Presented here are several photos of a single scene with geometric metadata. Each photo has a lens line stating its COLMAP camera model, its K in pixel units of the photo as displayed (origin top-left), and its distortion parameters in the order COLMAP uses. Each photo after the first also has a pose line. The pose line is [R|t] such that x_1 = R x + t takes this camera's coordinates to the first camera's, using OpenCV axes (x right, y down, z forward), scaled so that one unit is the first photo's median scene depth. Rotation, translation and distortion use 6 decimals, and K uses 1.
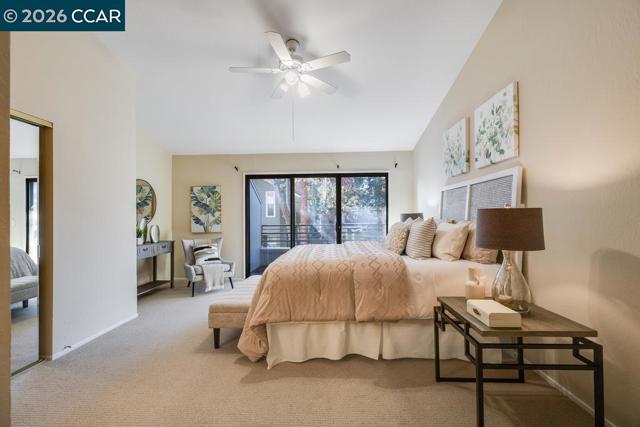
lens RADIAL K [[275.4, 0, 320.0], [0, 275.4, 213.5], [0, 0, 1]] dist [0.000321, -0.000014]
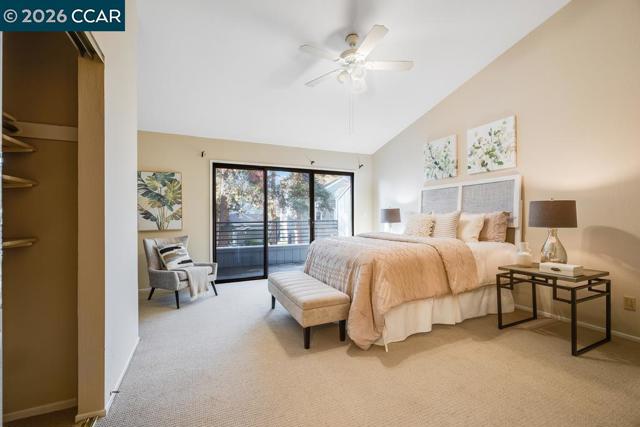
lens RADIAL K [[276.4, 0, 319.3], [0, 276.4, 214.2], [0, 0, 1]] dist [-0.009392, 0.000045]
pose [[0.889423, 0.007545, 0.457023, -0.684123], [-0.007458, 0.999970, -0.001995, 0.038915], [-0.457024, -0.001634, 0.889453, 0.148877]]
